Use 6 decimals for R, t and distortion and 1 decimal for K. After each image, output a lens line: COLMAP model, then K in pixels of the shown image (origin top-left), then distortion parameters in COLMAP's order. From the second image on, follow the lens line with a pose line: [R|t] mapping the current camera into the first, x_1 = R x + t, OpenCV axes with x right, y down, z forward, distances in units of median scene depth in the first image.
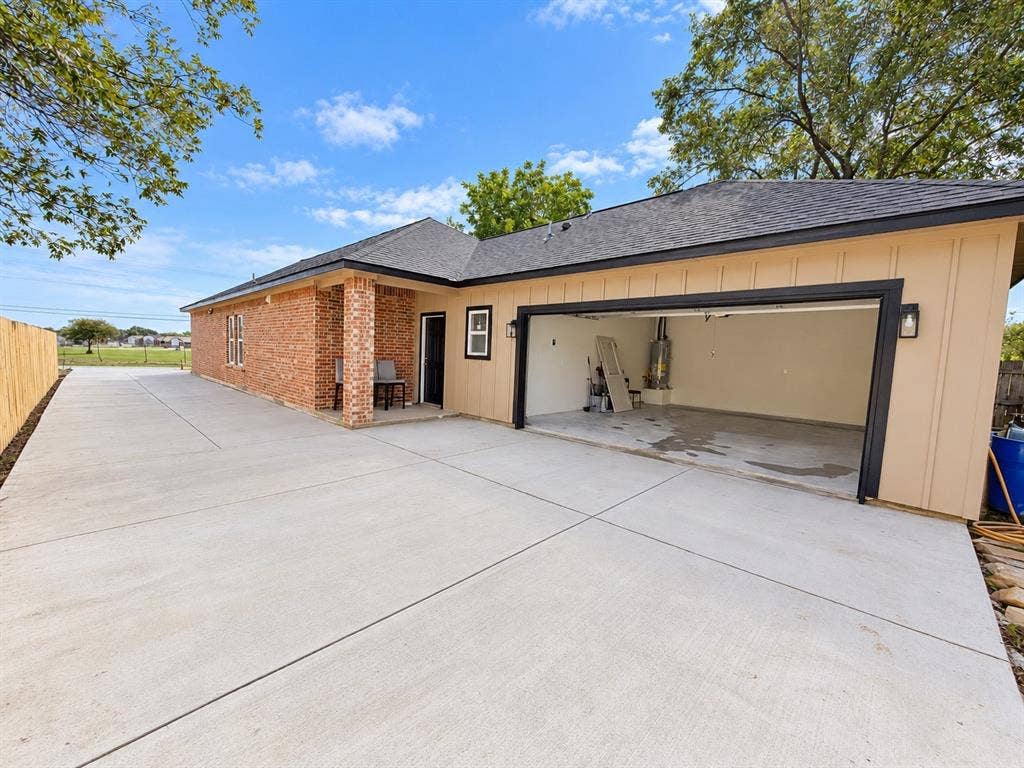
lens RADIAL K [[415.1, 0, 512.0], [0, 415.1, 389.9], [0, 0, 1]] dist [0.000369, -0.000431]
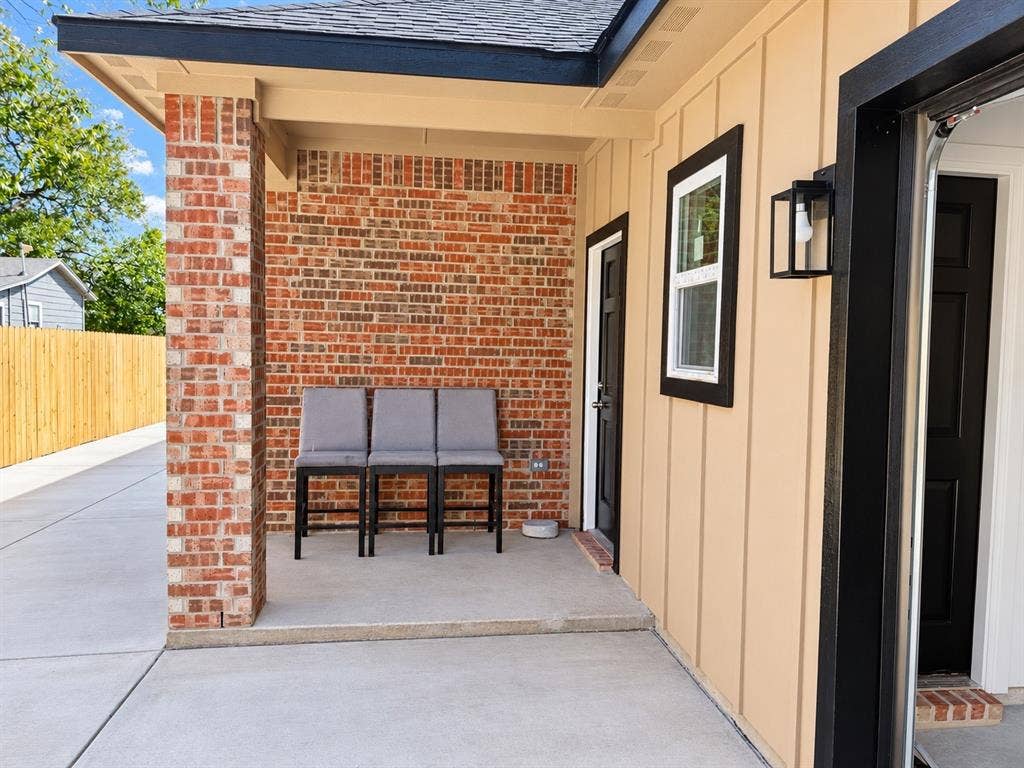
lens RADIAL K [[733.2, 0, 512.0], [0, 733.2, 384.0], [0, 0, 1]] dist [0.029213, -0.041689]
pose [[0.773439, 0.011151, -0.633773, 0.089237], [-0.046334, 0.998165, -0.038983, -0.063080], [0.632175, 0.059517, 0.772536, 0.655459]]
